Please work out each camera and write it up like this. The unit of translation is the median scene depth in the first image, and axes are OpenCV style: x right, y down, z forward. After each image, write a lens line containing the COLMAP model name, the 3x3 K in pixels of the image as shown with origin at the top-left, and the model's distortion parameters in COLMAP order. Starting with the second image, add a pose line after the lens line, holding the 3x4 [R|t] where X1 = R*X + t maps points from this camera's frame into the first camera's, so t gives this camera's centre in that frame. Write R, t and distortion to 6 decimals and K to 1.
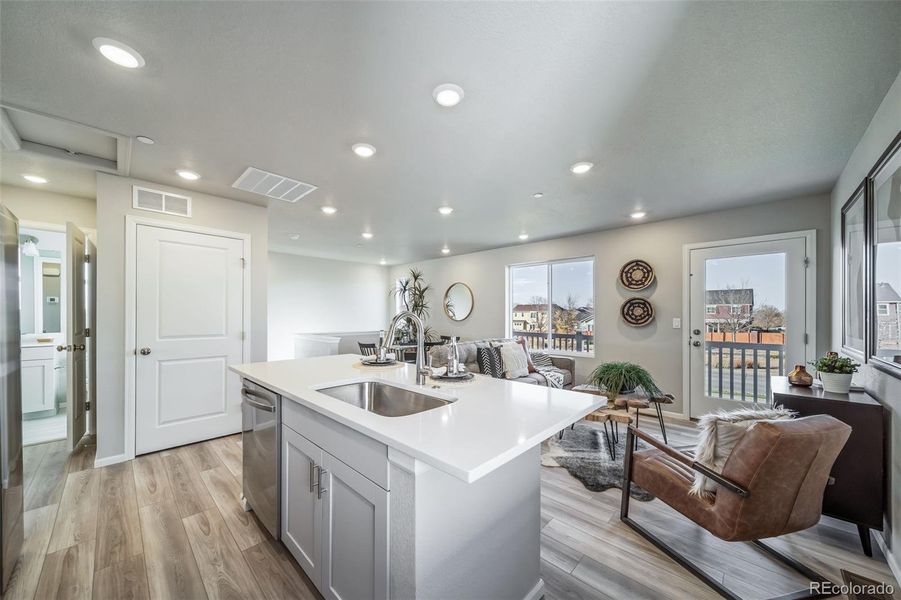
lens RADIAL K [[323.8, 0, 446.8], [0, 323.8, 314.3], [0, 0, 1]] dist [0.016646, -0.000175]
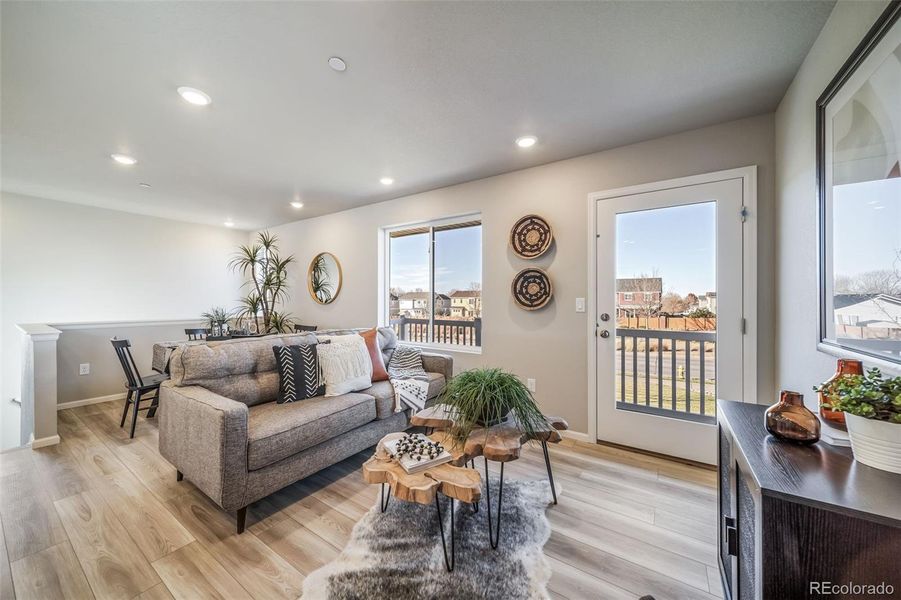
lens RADIAL K [[330.2, 0, 443.2], [0, 330.2, 300.0], [0, 0, 1]] dist [0.006262, 0.000015]
pose [[0.985801, 0.004169, 0.167865, 0.268071], [-0.003870, 0.999990, -0.002109, 0.017947], [-0.167872, 0.001429, 0.985808, 0.317124]]
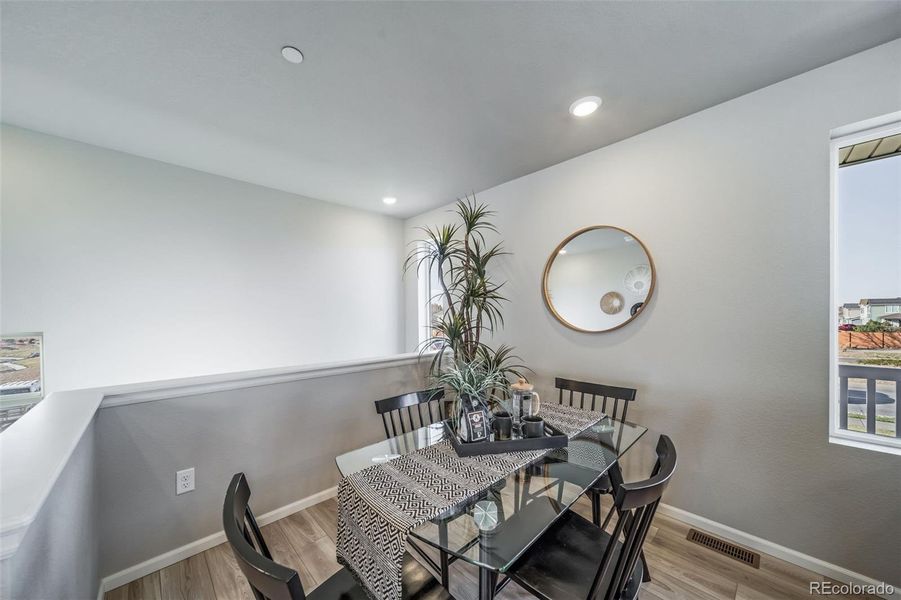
lens RADIAL K [[315.3, 0, 445.5], [0, 315.3, 315.2], [0, 0, 1]] dist [0.000403, 0.000107]
pose [[0.999674, -0.007759, -0.024329, -0.187697], [0.007918, 0.999948, 0.006461, -0.003943], [0.024278, -0.006651, 0.999683, 0.970418]]
